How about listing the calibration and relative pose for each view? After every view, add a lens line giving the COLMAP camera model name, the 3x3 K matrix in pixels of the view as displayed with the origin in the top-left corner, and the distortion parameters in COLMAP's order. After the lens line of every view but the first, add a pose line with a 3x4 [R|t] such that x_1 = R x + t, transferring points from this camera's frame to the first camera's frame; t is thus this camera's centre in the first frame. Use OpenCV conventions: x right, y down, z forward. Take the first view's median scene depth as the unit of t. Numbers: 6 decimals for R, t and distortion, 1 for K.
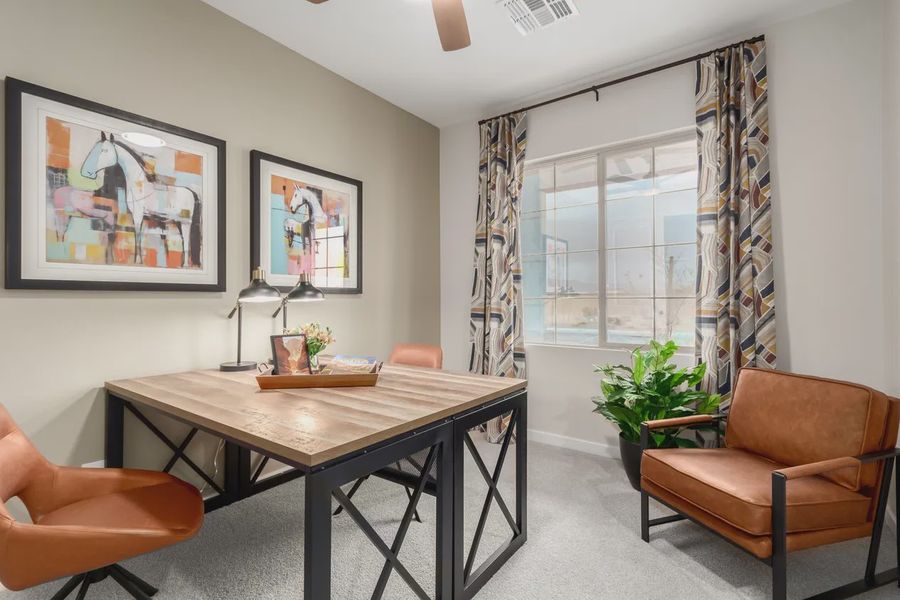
lens RADIAL K [[417.5, 0, 457.6], [0, 417.5, 299.1], [0, 0, 1]] dist [0.004361, 0.001965]
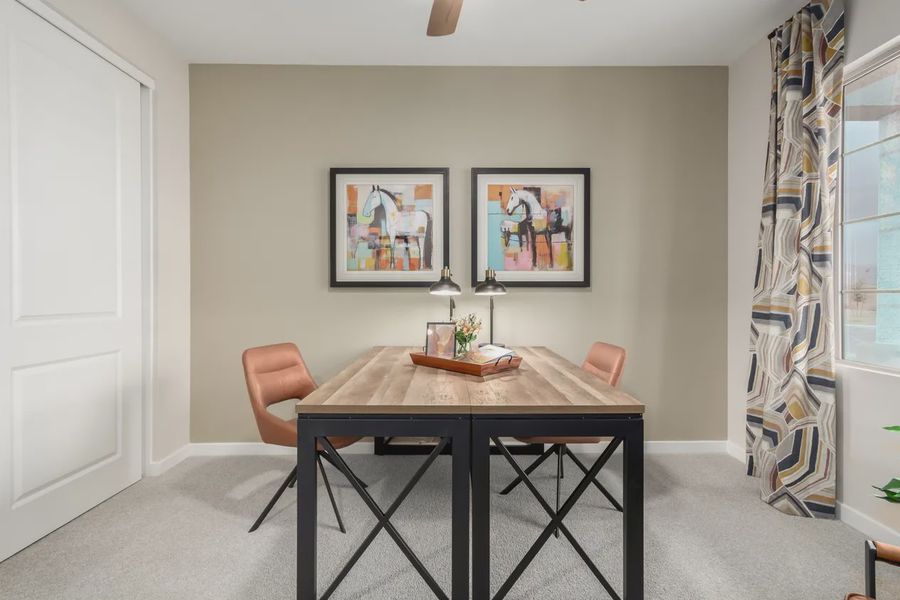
lens RADIAL K [[417.5, 0, 457.3], [0, 417.5, 297.3], [0, 0, 1]] dist [0.004361, 0.001965]
pose [[0.598520, 0.006838, -0.801078, 0.470638], [0.001319, 0.999954, 0.009522, 0.000774], [0.801107, -0.006756, 0.598484, 0.264317]]
